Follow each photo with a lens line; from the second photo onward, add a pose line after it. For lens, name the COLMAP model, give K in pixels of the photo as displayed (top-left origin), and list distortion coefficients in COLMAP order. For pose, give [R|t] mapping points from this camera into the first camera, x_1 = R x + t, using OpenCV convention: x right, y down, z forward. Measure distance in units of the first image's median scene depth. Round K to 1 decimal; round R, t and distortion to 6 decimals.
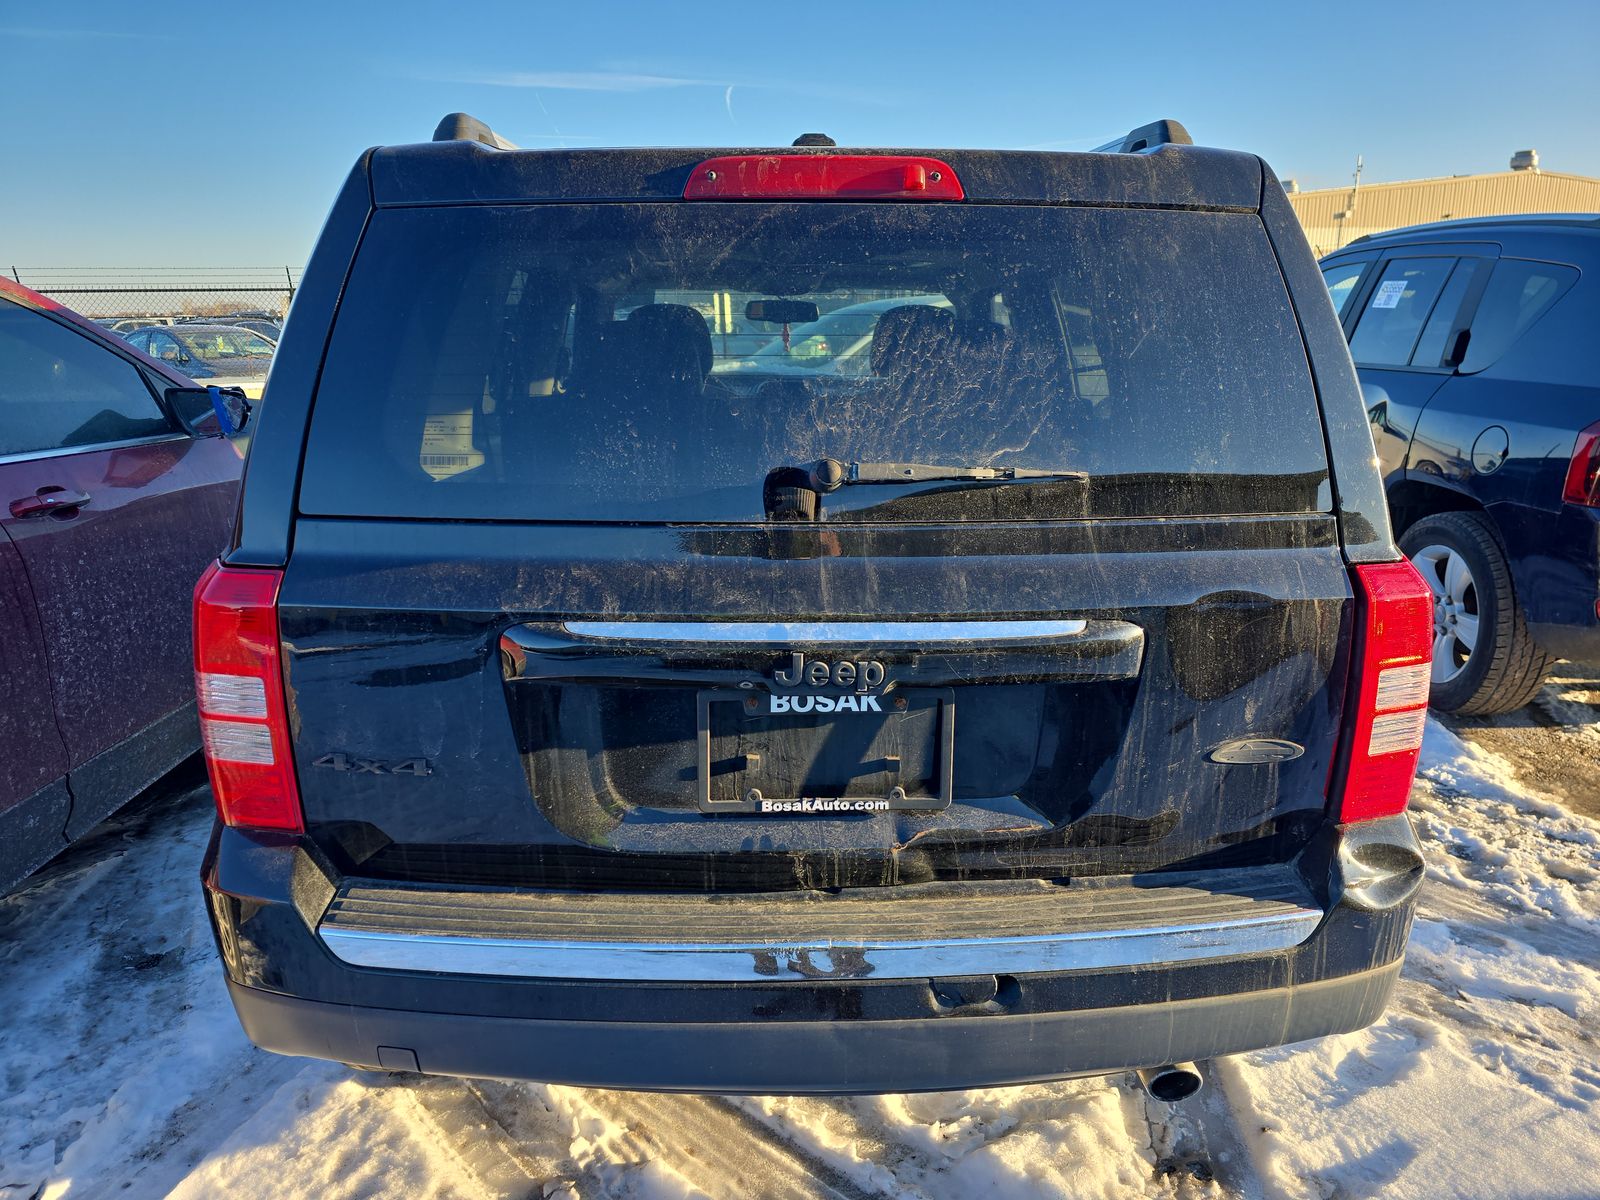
lens RADIAL K [[1067.9, 0, 800.0], [0, 1067.9, 600.0], [0, 0, 1]] dist [0.089079, -0.089050]
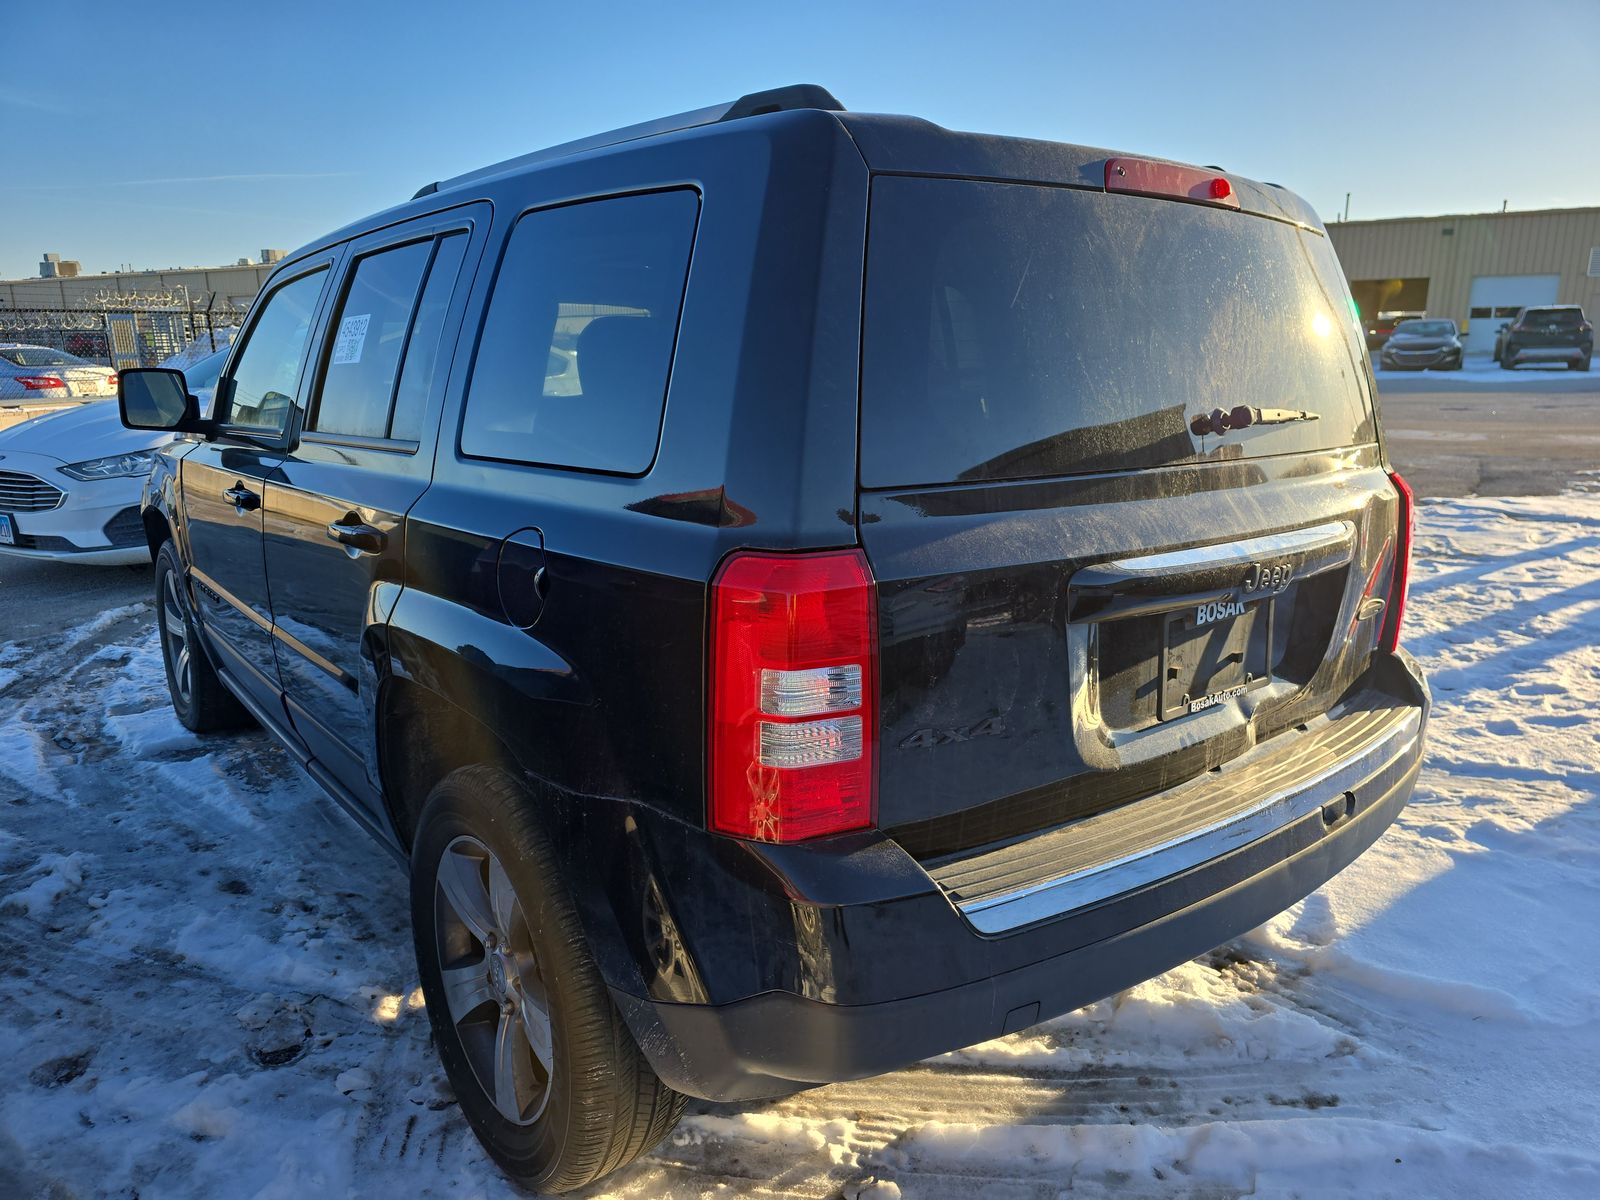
lens RADIAL K [[1067.9, 0, 800.0], [0, 1067.9, 600.0], [0, 0, 1]] dist [0.089079, -0.089050]
pose [[0.802448, -0.127672, 0.582903, -0.734200], [0.150499, 0.988566, 0.009341, 0.000829], [-0.577431, 0.080231, 0.812488, 0.190485]]
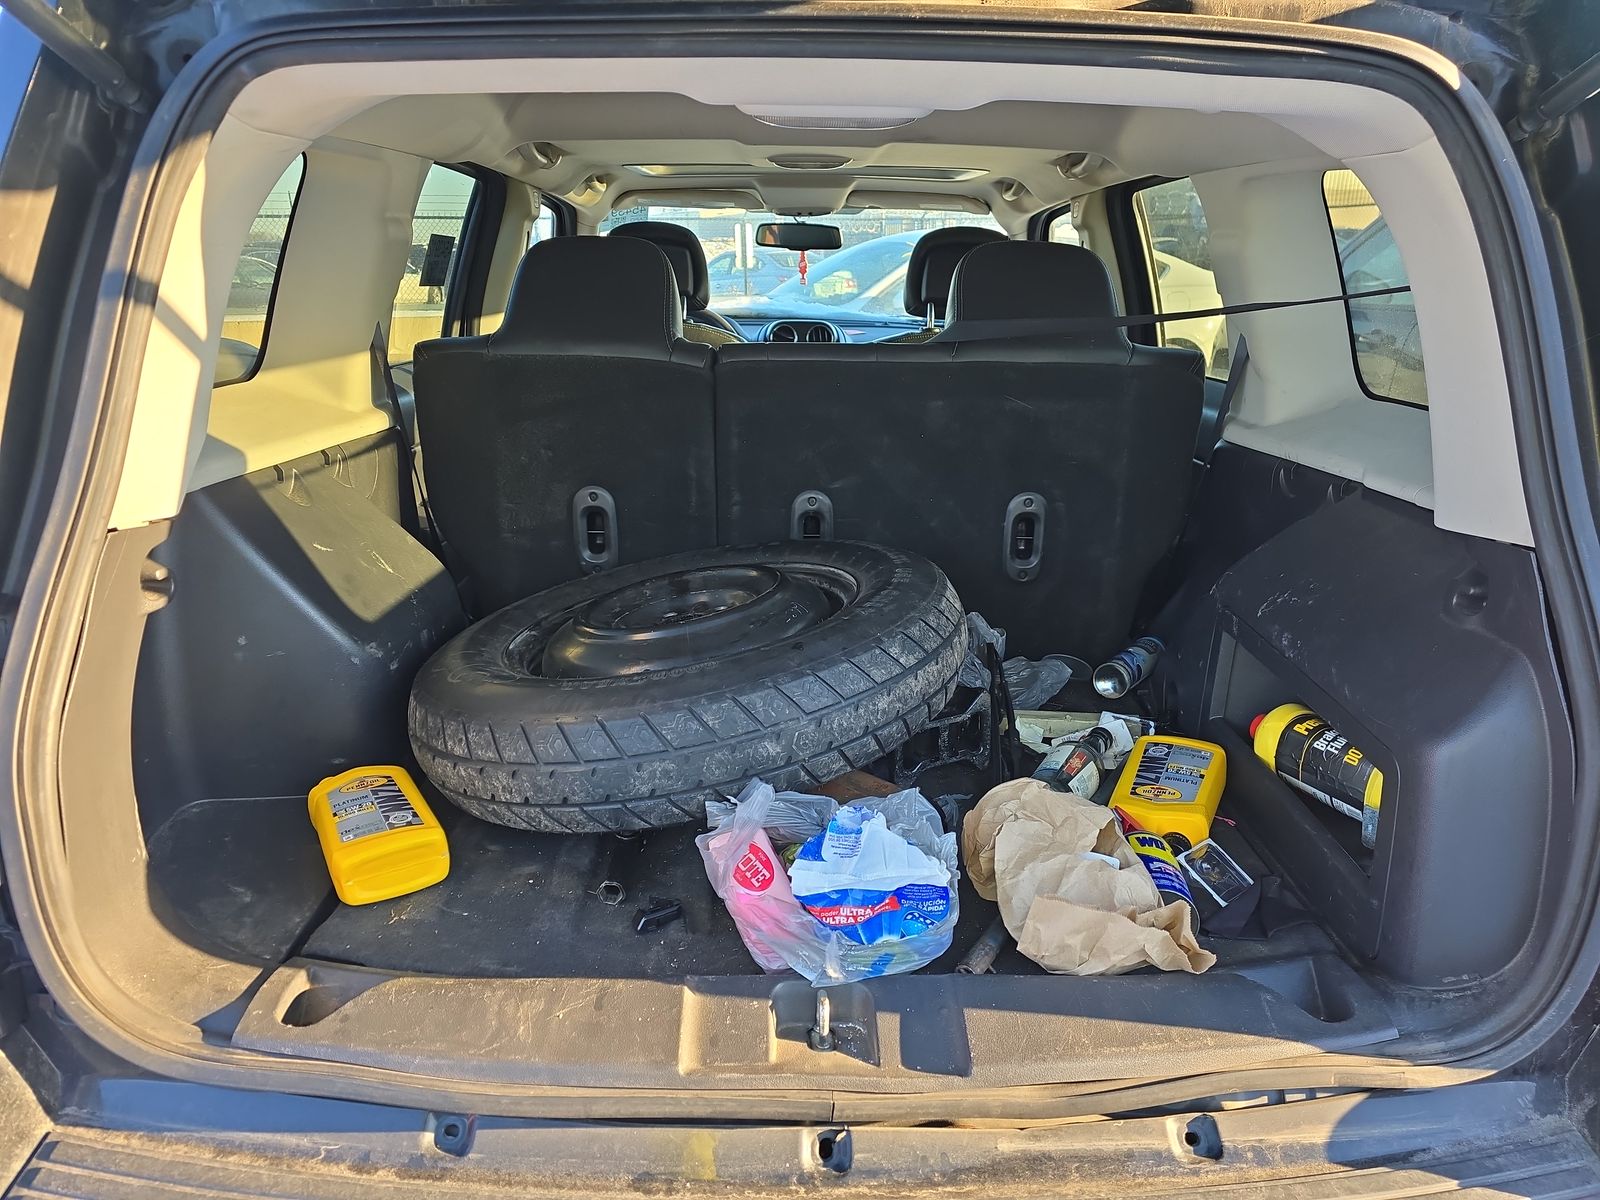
lens RADIAL K [[1067.9, 0, 800.0], [0, 1067.9, 600.0], [0, 0, 1]] dist [0.089079, -0.089050]
pose [[0.999656, 0.018294, -0.018808, 0.010995], [-0.017258, 0.998401, 0.053830, -0.059307], [0.019763, -0.053487, 0.998373, 0.284783]]
